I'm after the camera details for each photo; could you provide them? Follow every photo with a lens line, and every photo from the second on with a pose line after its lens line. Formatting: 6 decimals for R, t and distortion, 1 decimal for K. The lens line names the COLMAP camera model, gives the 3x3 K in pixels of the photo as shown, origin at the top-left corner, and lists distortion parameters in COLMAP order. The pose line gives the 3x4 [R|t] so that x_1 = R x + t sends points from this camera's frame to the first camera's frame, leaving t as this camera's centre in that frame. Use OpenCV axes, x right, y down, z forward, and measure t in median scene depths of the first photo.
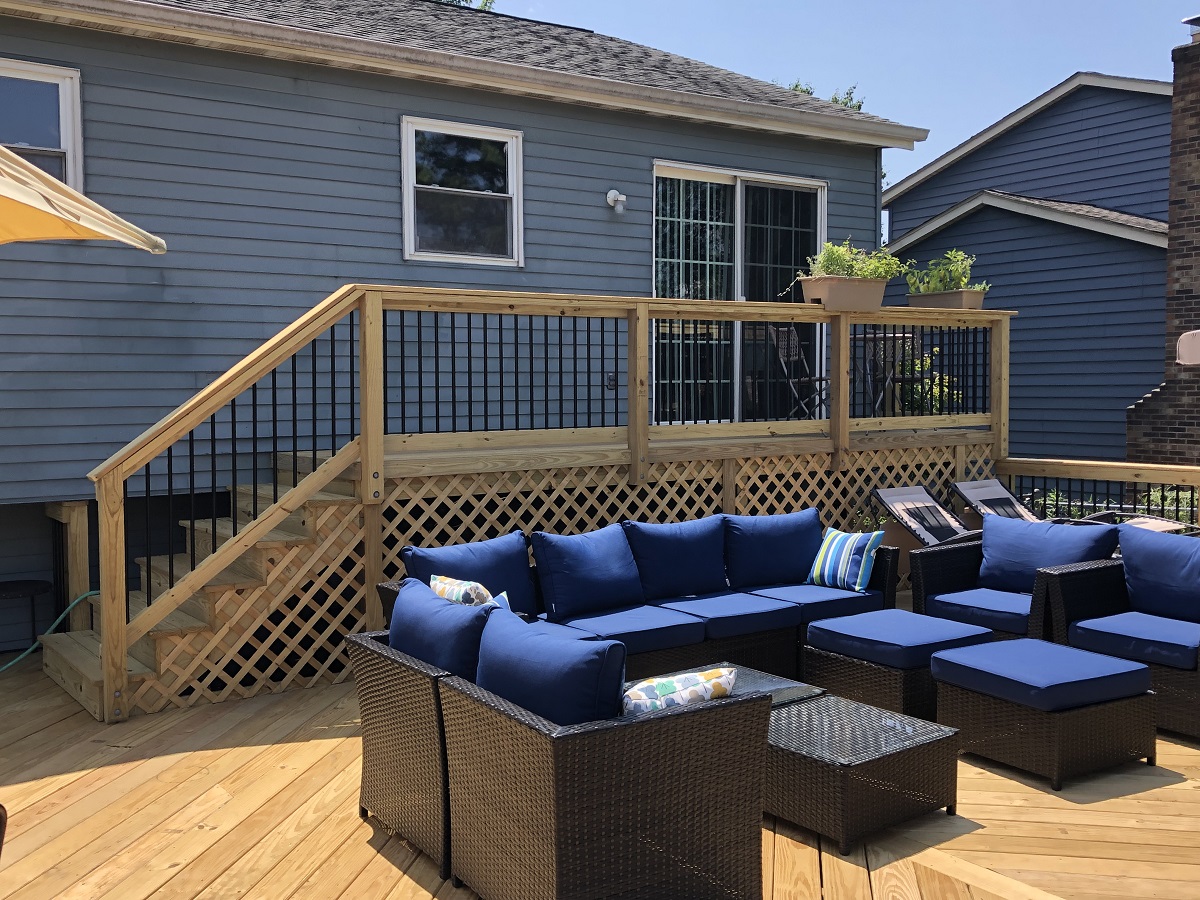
lens RADIAL K [[1188.8, 0, 600.0], [0, 1188.8, 450.0], [0, 0, 1]] dist [0.044733, -0.008451]
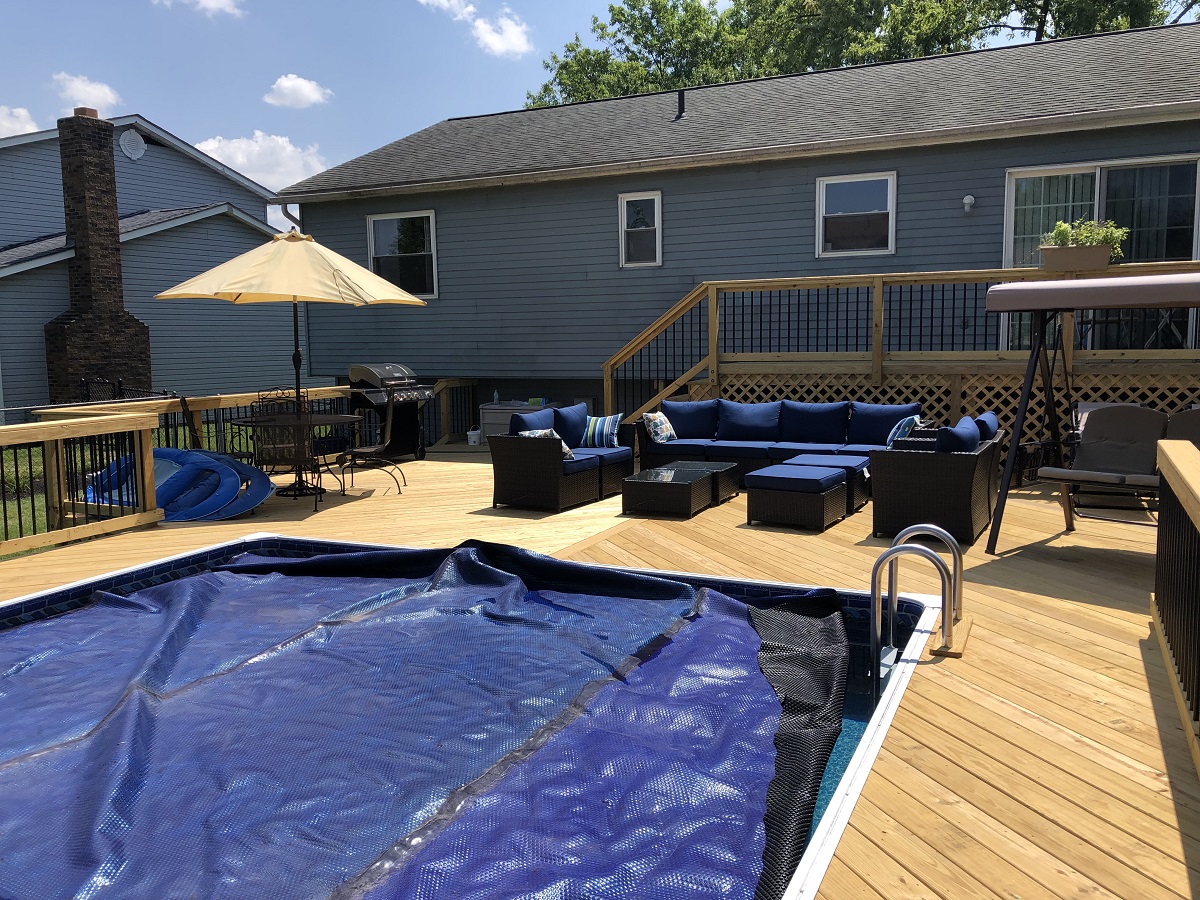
lens RADIAL K [[993.7, 0, 600.0], [0, 993.7, 450.0], [0, 0, 1]] dist [0.047439, -0.053523]
pose [[0.499381, 0.101562, -0.860409, 1.018549], [-0.037605, 0.994710, 0.095589, -0.001166], [0.865566, -0.015379, 0.500559, -0.051592]]
